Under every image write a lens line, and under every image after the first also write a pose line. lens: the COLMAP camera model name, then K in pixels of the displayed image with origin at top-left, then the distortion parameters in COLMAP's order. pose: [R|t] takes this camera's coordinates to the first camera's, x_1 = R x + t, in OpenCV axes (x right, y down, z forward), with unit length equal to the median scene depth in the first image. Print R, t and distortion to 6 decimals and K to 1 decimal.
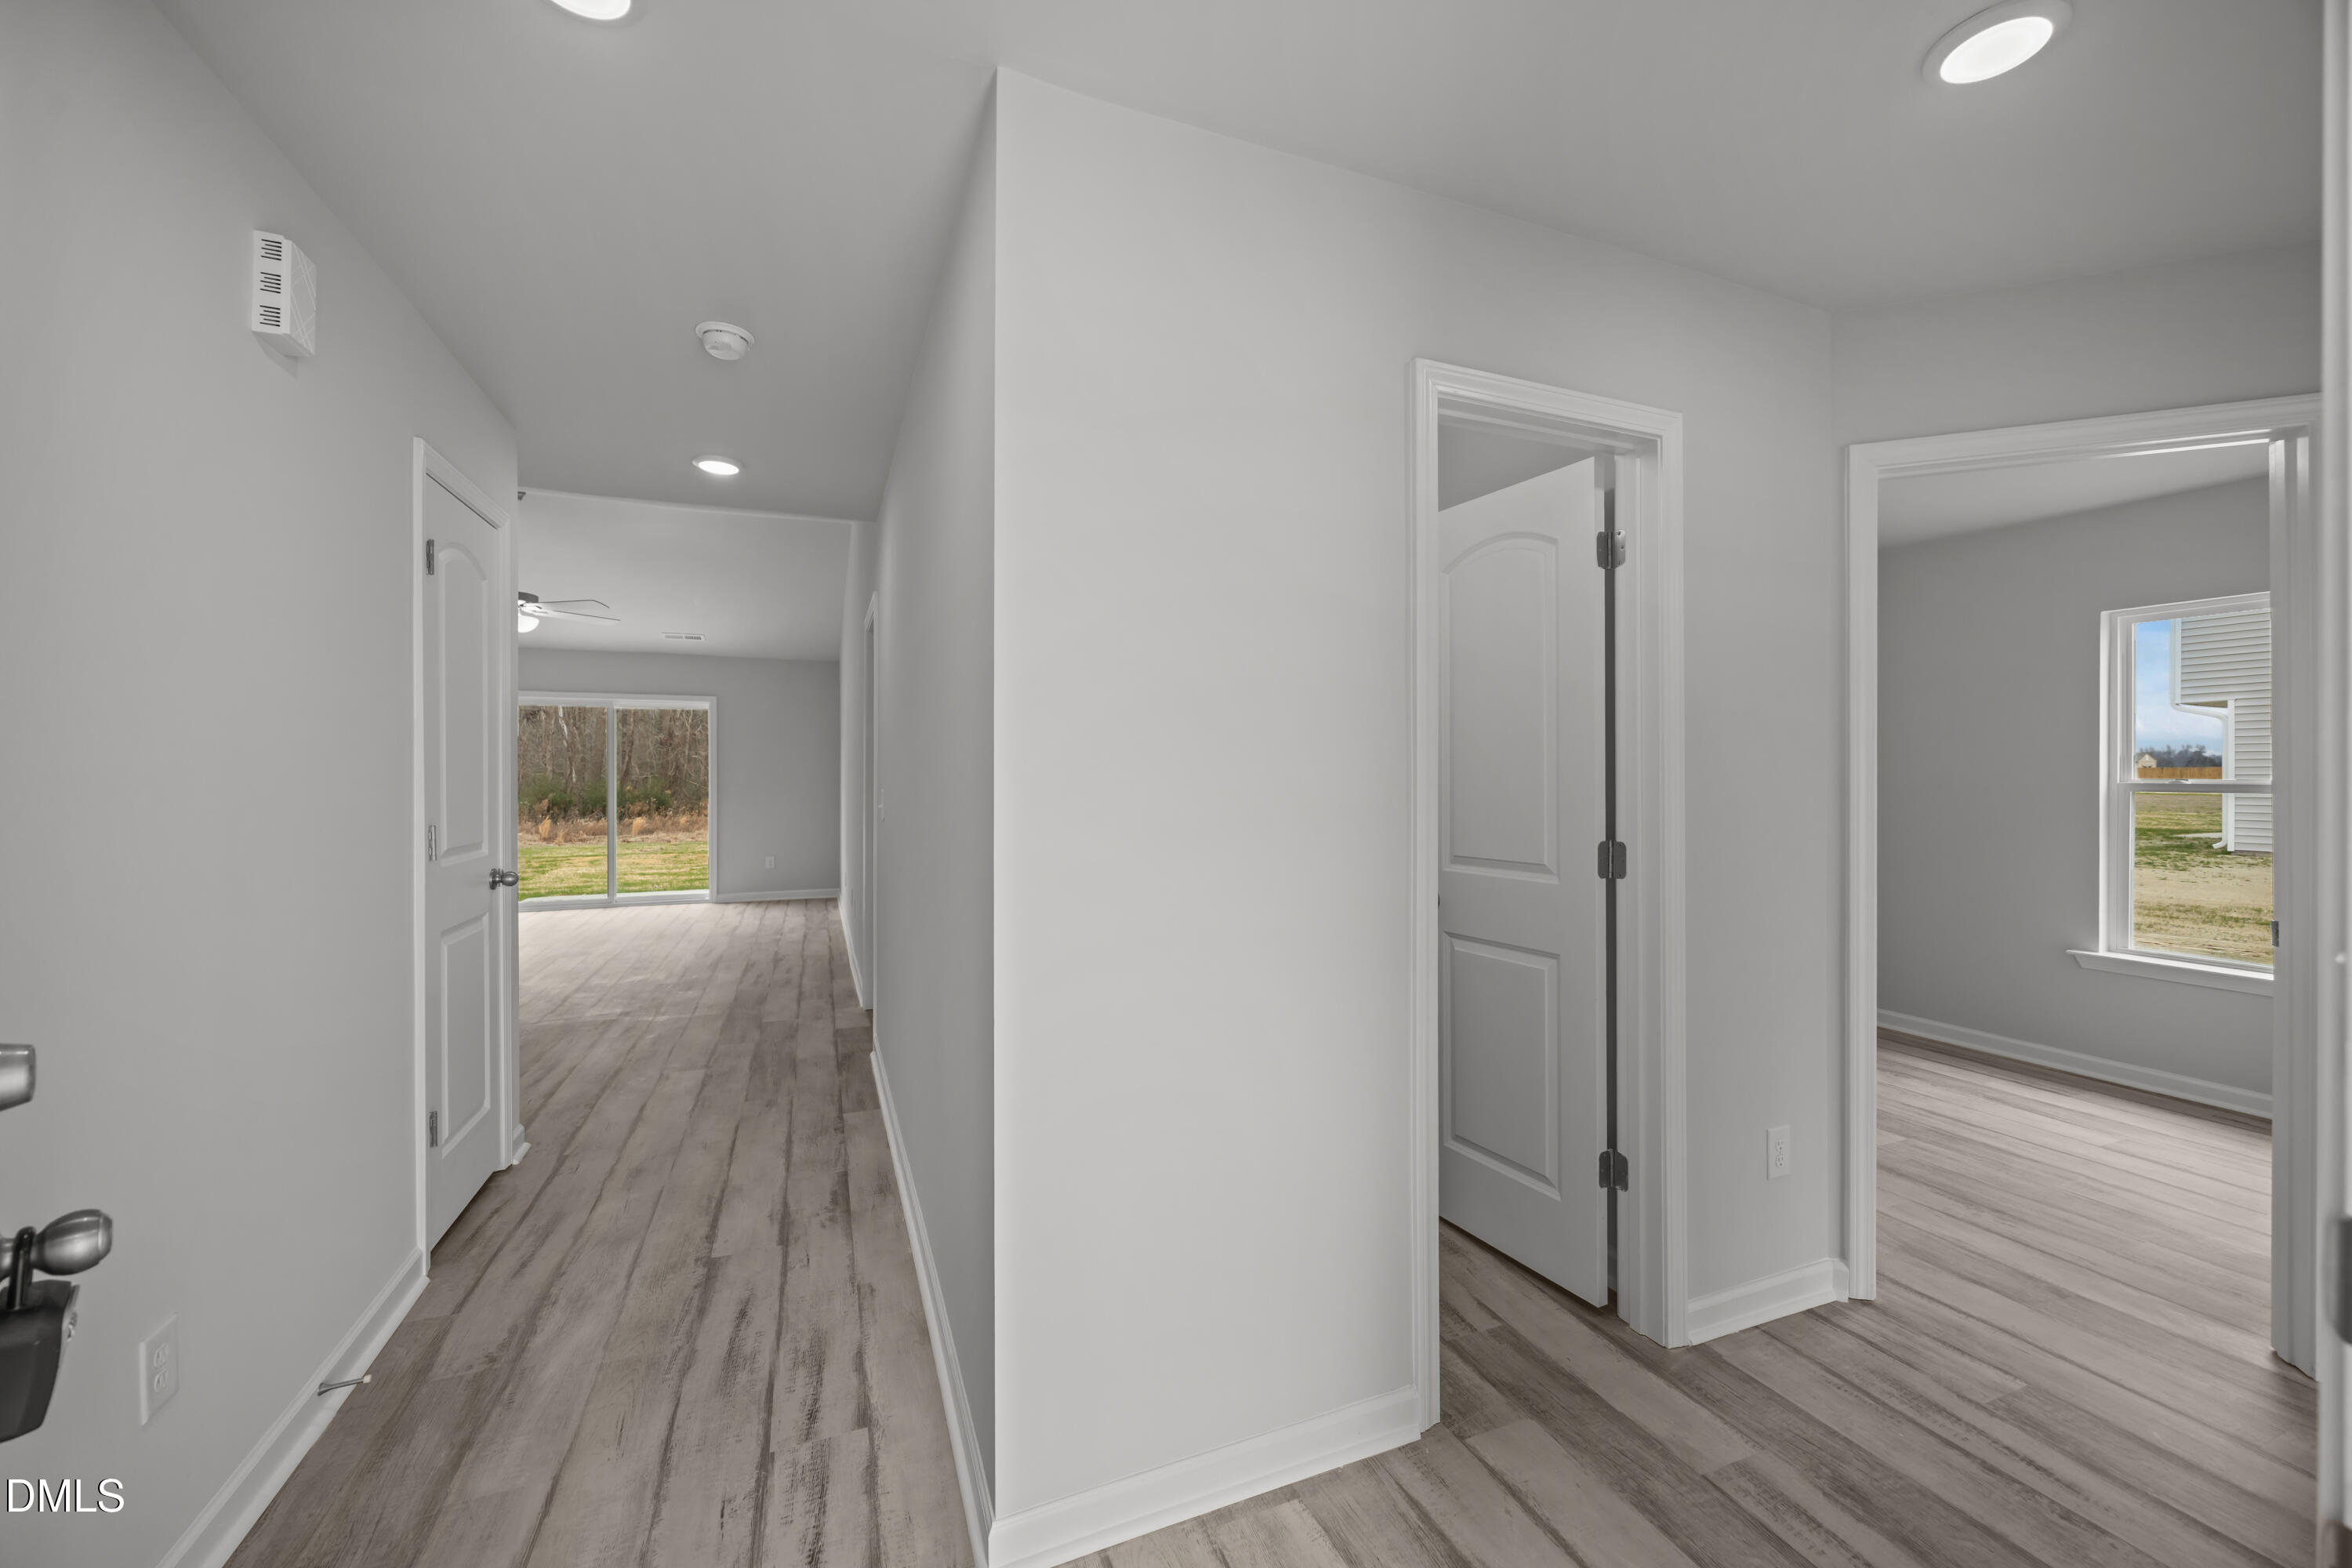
lens RADIAL K [[895.8, 0, 1168.4], [0, 895.8, 777.1], [0, 0, 1]] dist [0.000985, 0.000034]
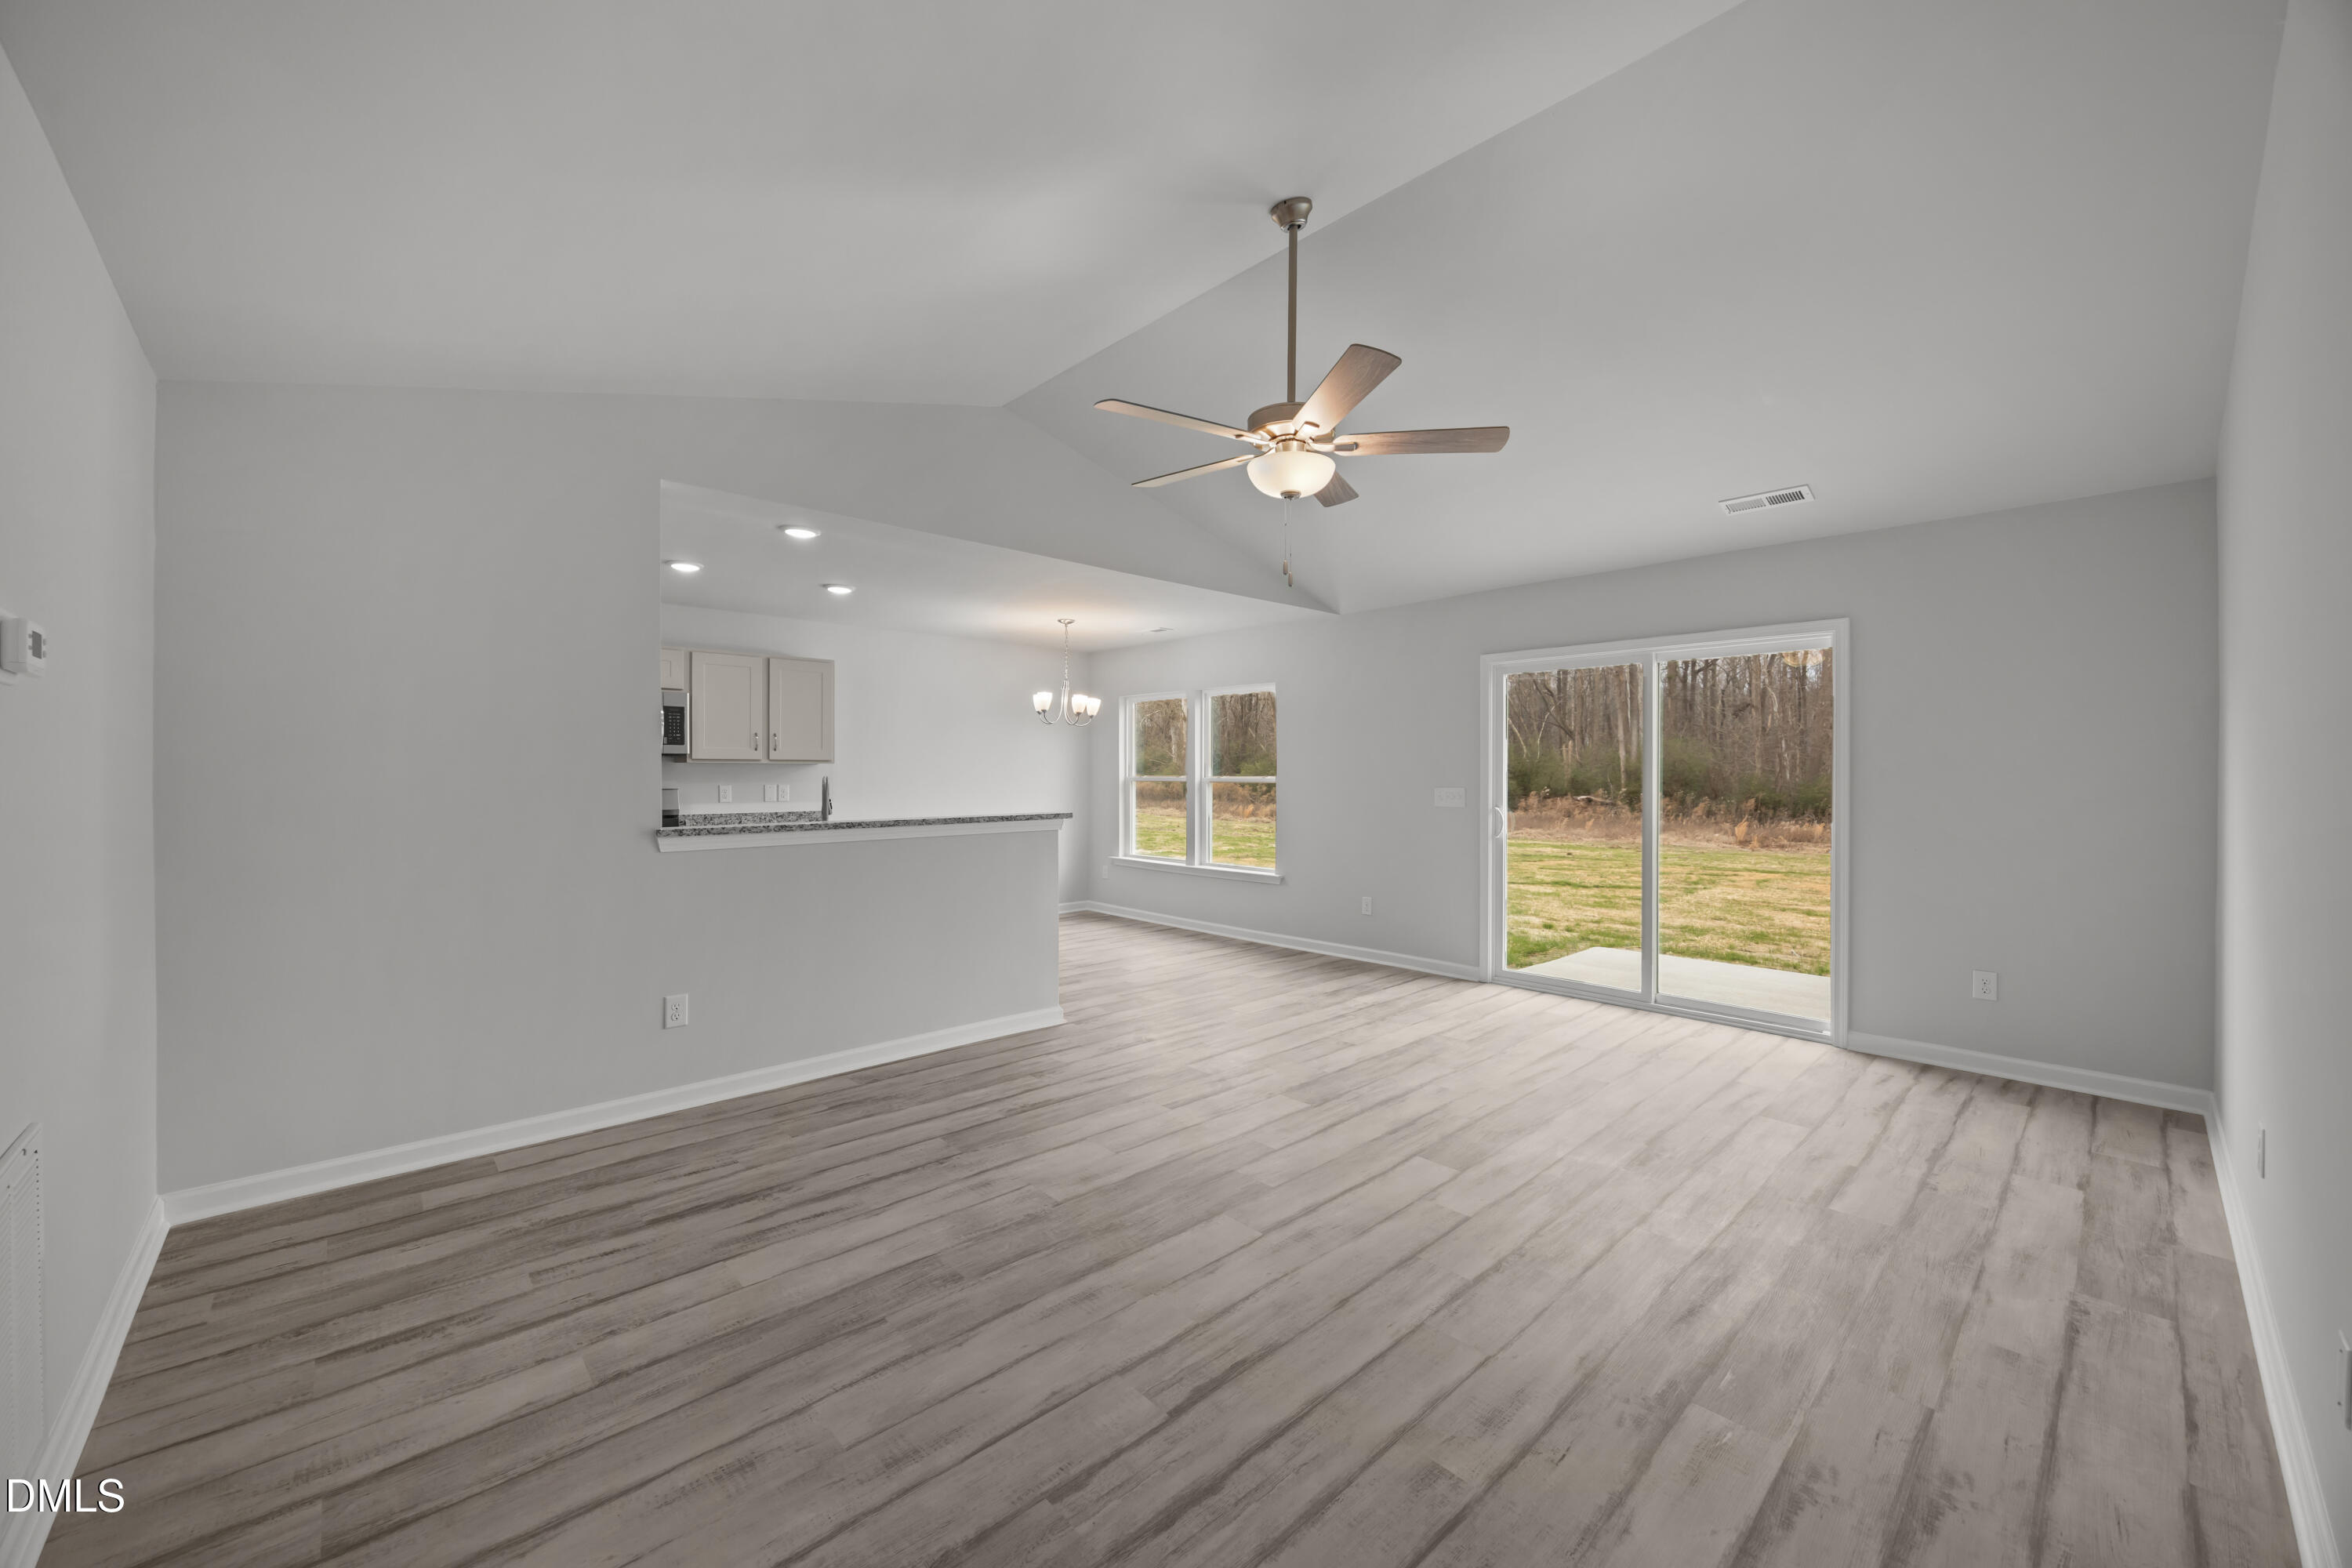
lens RADIAL K [[895.8, 0, 1168.1], [0, 895.8, 777.5], [0, 0, 1]] dist [0.000985, 0.000034]
pose [[0.361920, 0.008974, -0.932166, -0.108446], [-0.006435, 0.999954, 0.007128, -0.003089], [0.932187, 0.003418, 0.361961, 0.279173]]
